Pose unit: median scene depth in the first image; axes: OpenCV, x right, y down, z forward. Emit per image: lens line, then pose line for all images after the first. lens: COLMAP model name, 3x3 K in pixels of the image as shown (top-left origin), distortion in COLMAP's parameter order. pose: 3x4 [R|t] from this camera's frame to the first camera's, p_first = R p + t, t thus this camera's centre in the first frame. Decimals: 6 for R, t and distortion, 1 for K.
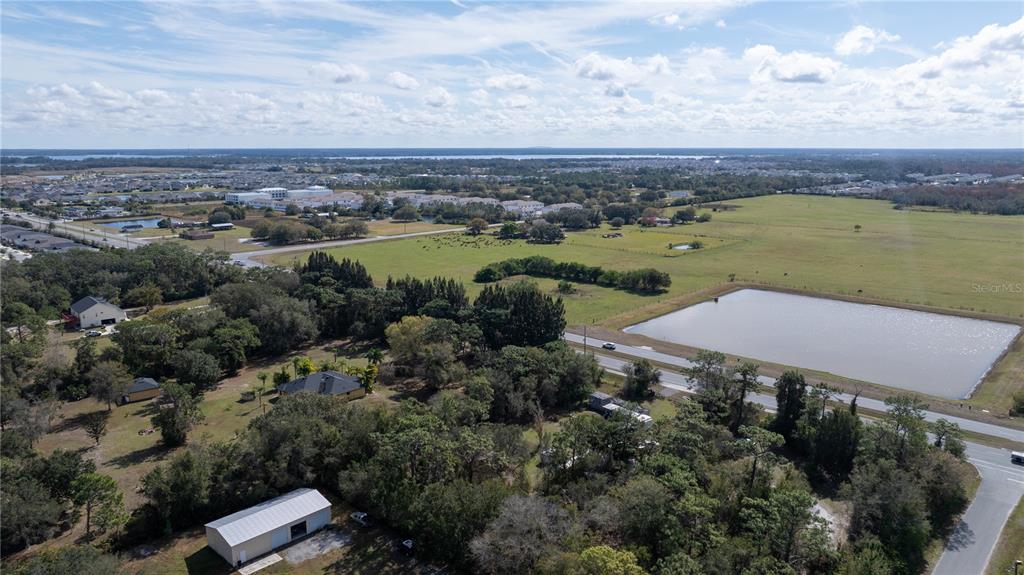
lens RADIAL K [[730.8, 0, 516.6], [0, 730.8, 284.8], [0, 0, 1]] dist [-0.053796, 0.072158]
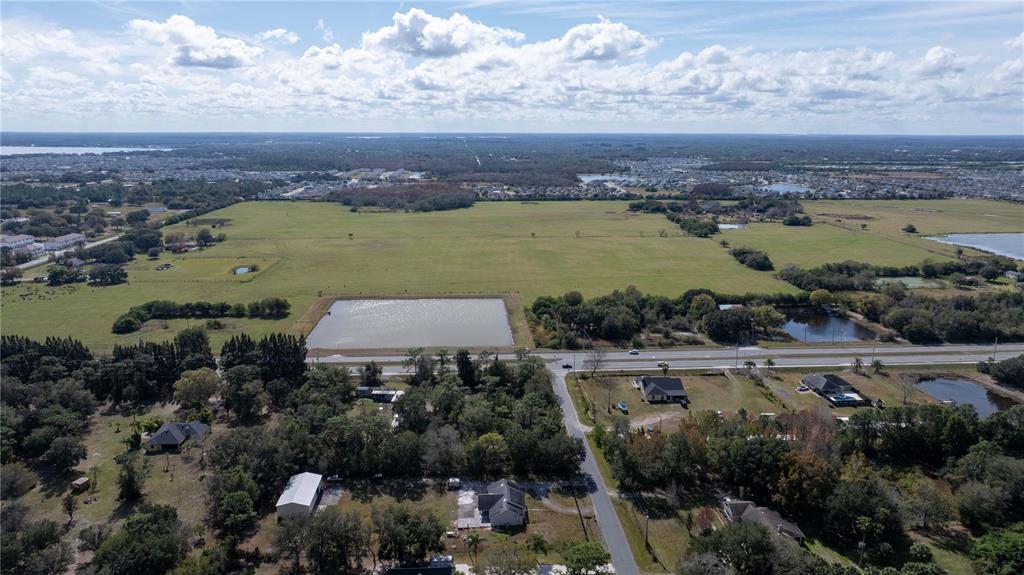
lens RADIAL K [[730.8, 0, 516.6], [0, 730.8, 284.8], [0, 0, 1]] dist [-0.053796, 0.072158]
pose [[0.697218, -0.149402, 0.701117, -0.581182], [0.130470, 0.988152, 0.080822, -0.128645], [-0.704886, 0.035124, 0.708451, -0.328924]]
